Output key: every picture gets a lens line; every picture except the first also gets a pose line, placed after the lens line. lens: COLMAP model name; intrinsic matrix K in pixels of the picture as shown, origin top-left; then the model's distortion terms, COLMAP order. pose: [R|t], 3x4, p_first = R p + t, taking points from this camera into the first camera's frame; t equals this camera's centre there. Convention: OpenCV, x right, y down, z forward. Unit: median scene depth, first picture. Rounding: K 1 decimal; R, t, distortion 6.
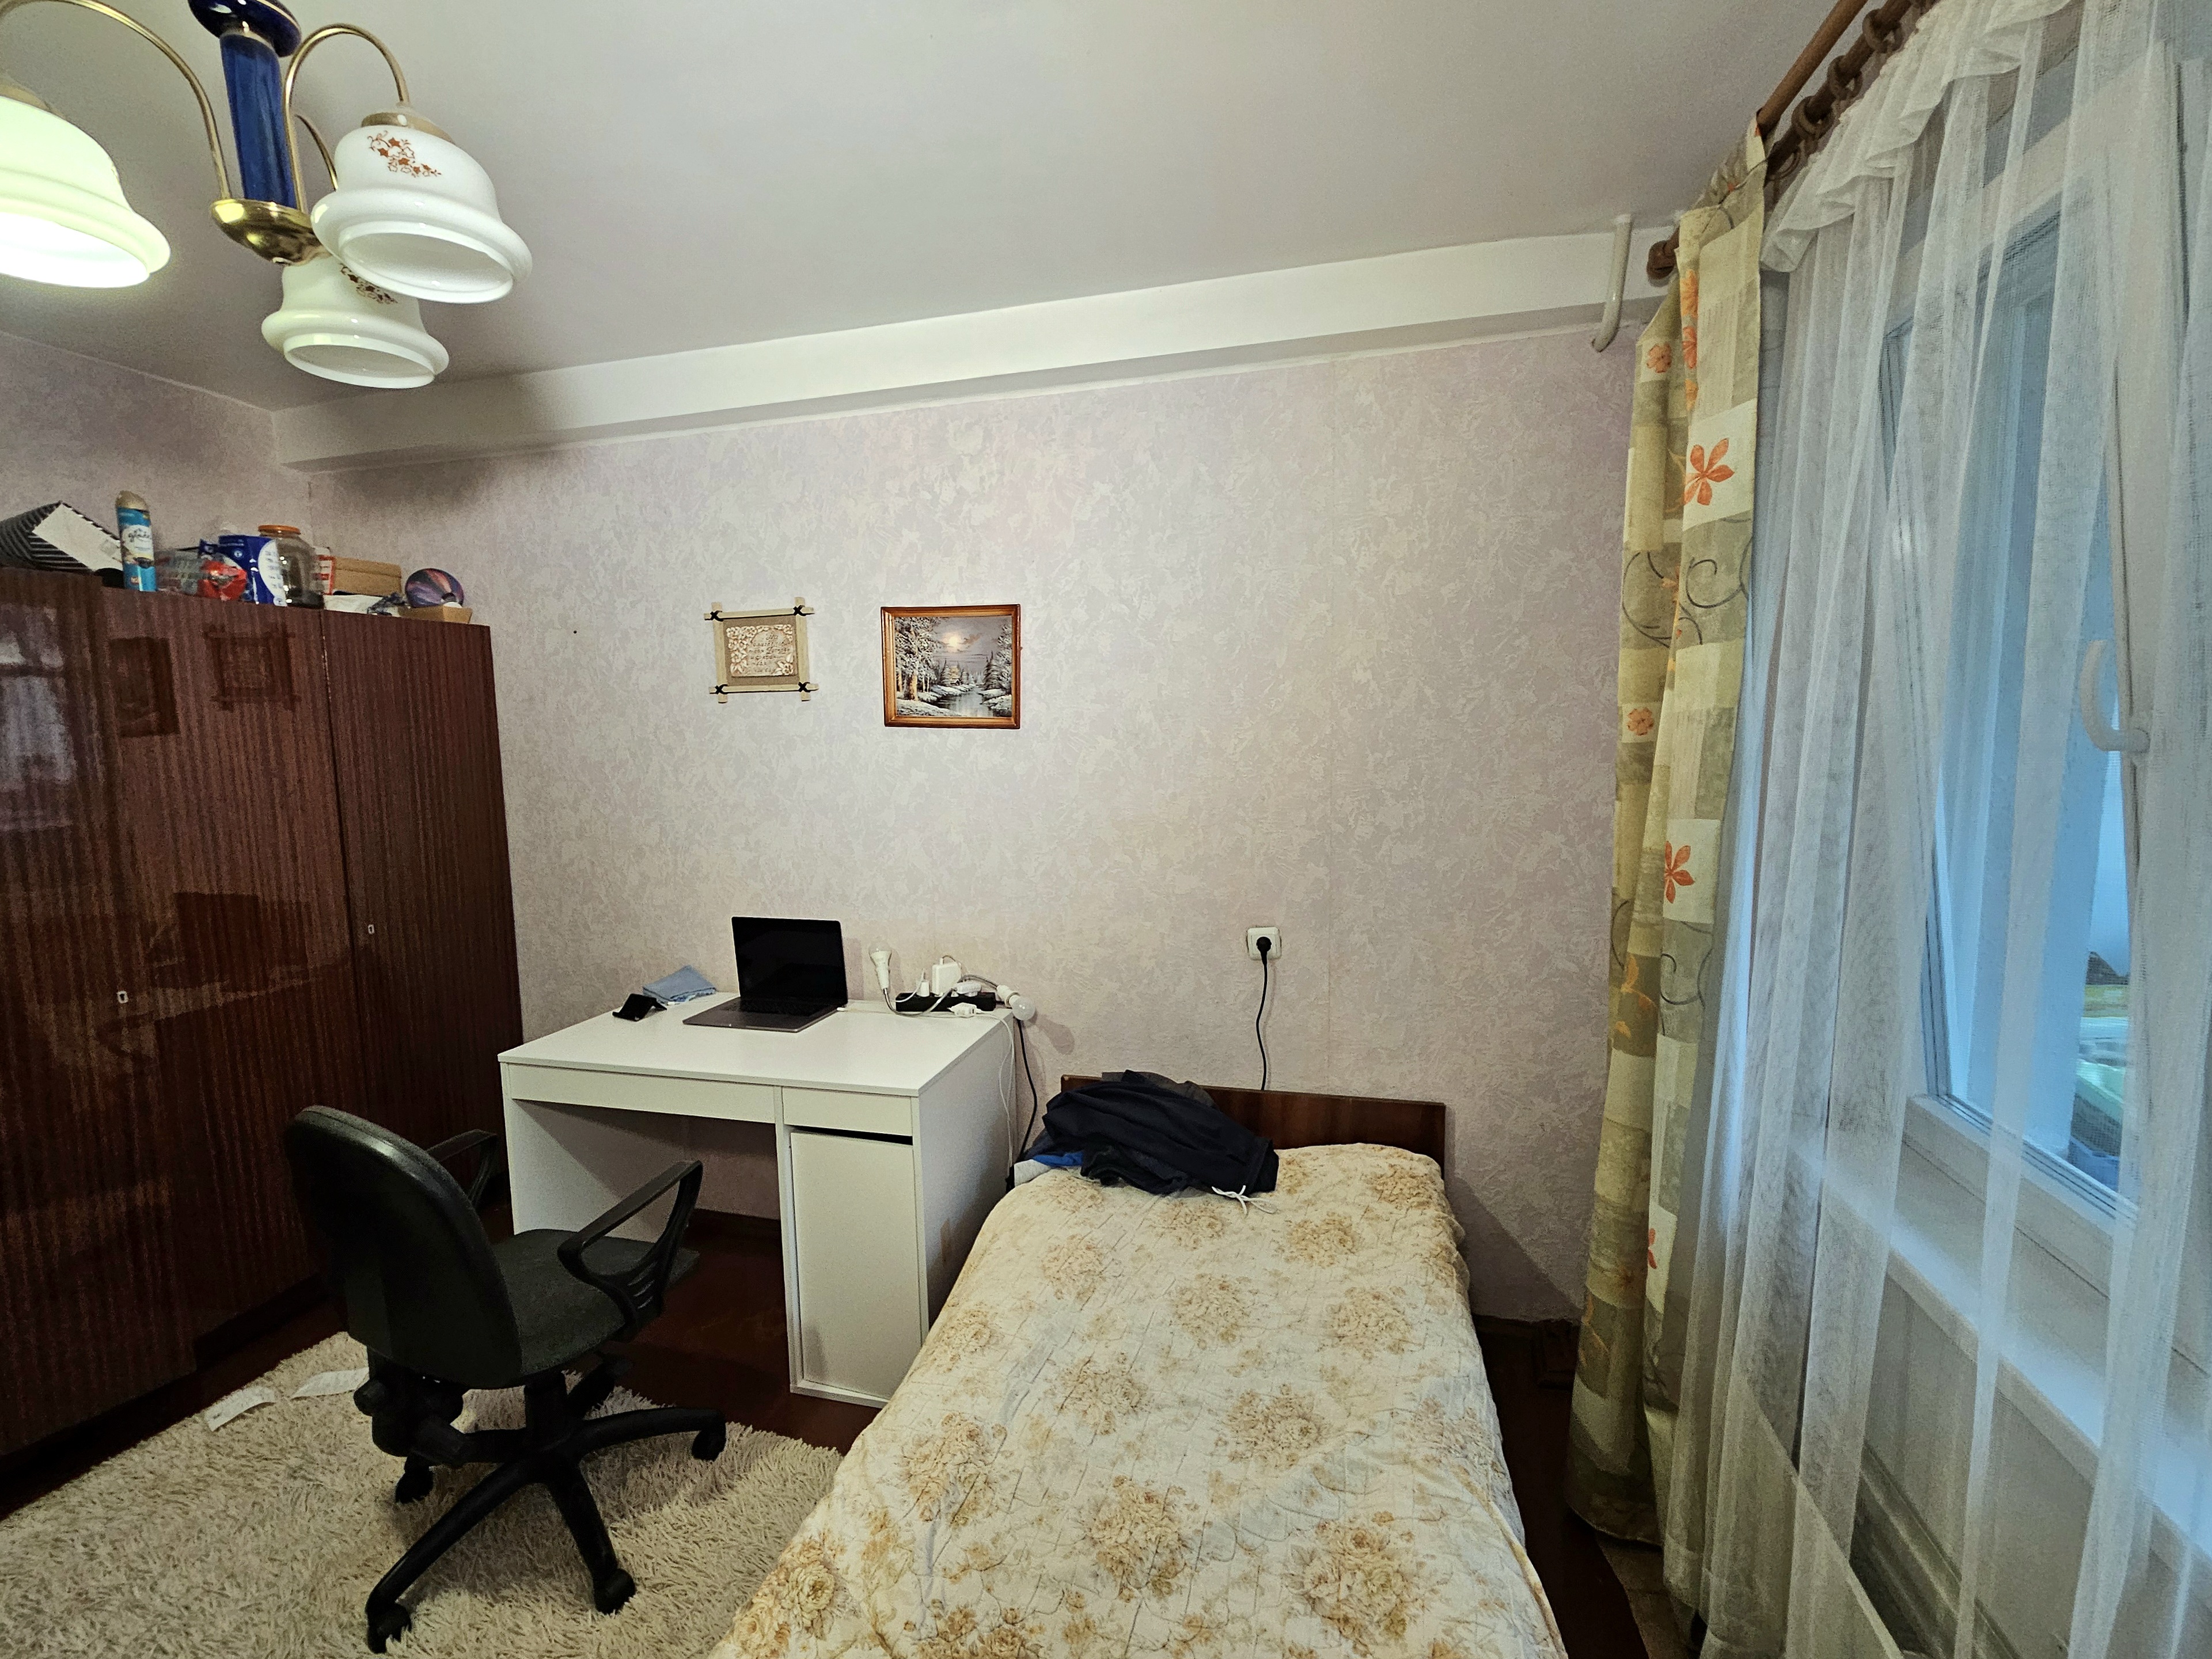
lens RADIAL K [[962.6, 0, 1107.0], [0, 962.6, 819.9], [0, 0, 1]] dist [0.000895, 0.000214]
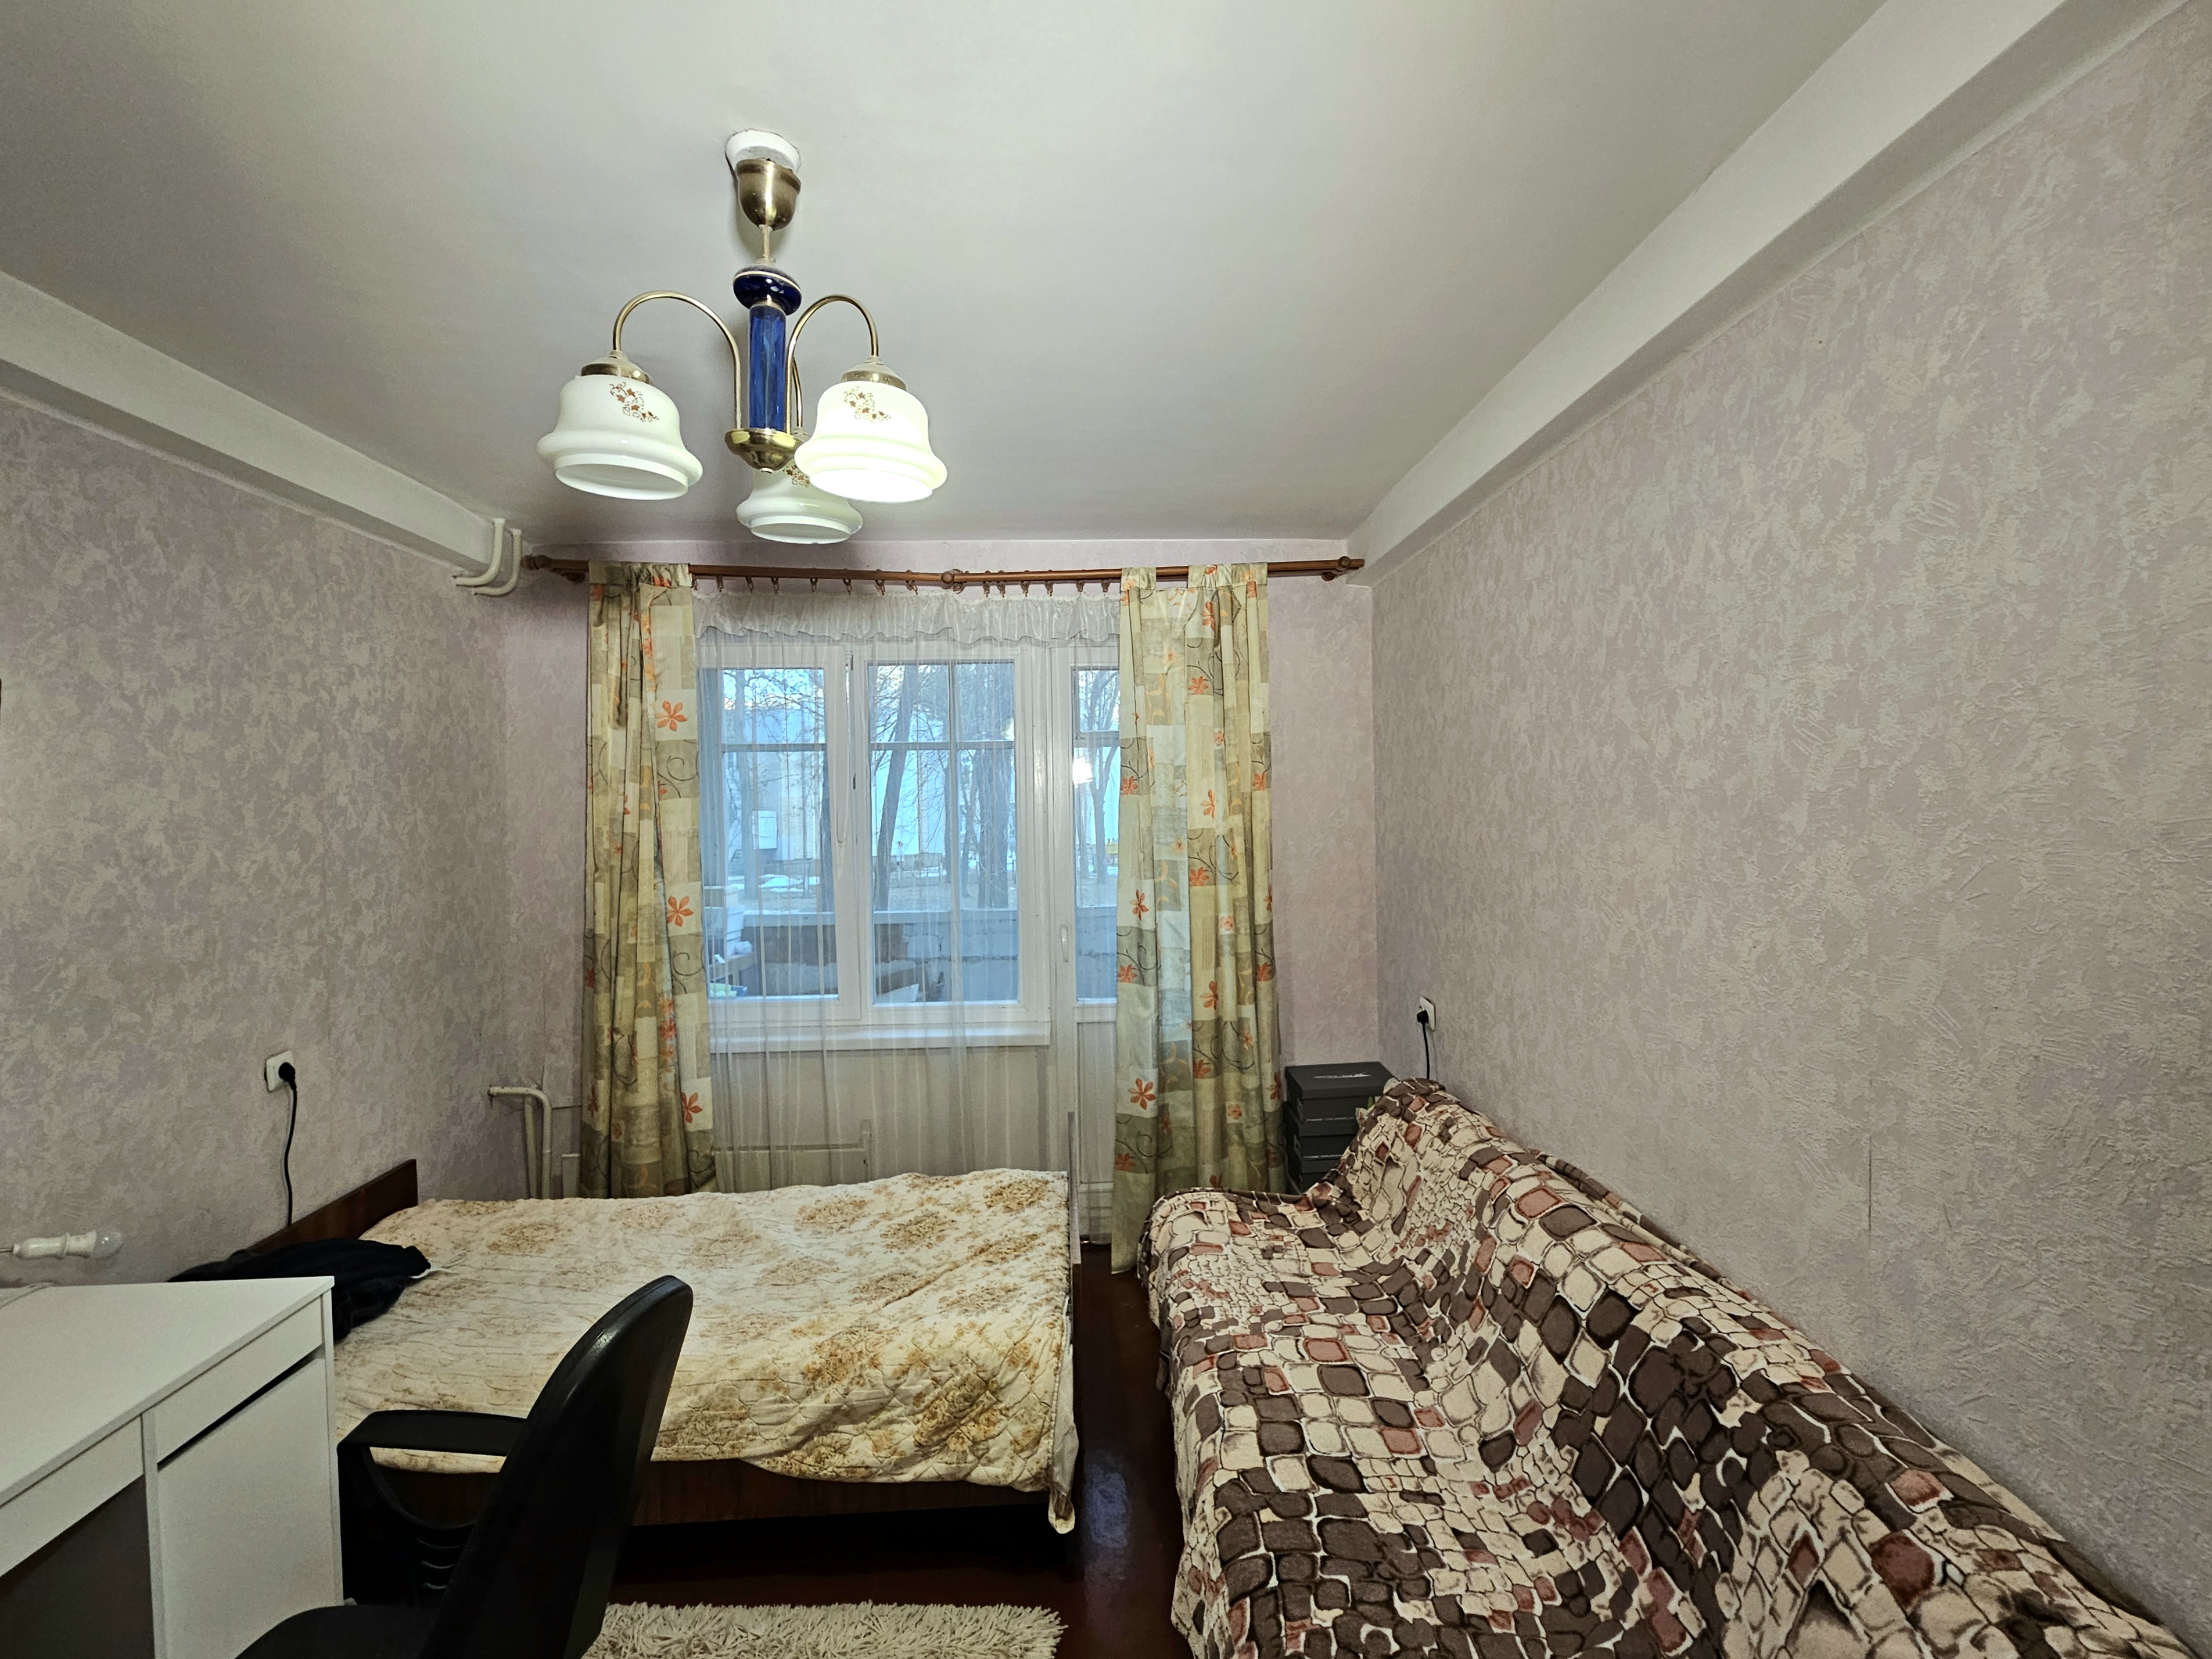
lens RADIAL K [[962.7, 0, 1106.2], [0, 962.7, 845.1], [0, 0, 1]] dist [0.000895, 0.000214]
pose [[-0.294108, -0.013463, 0.955677, -1.009642], [0.111820, 0.992549, 0.048395, -0.051114], [-0.949209, 0.121097, -0.290411, 0.469120]]
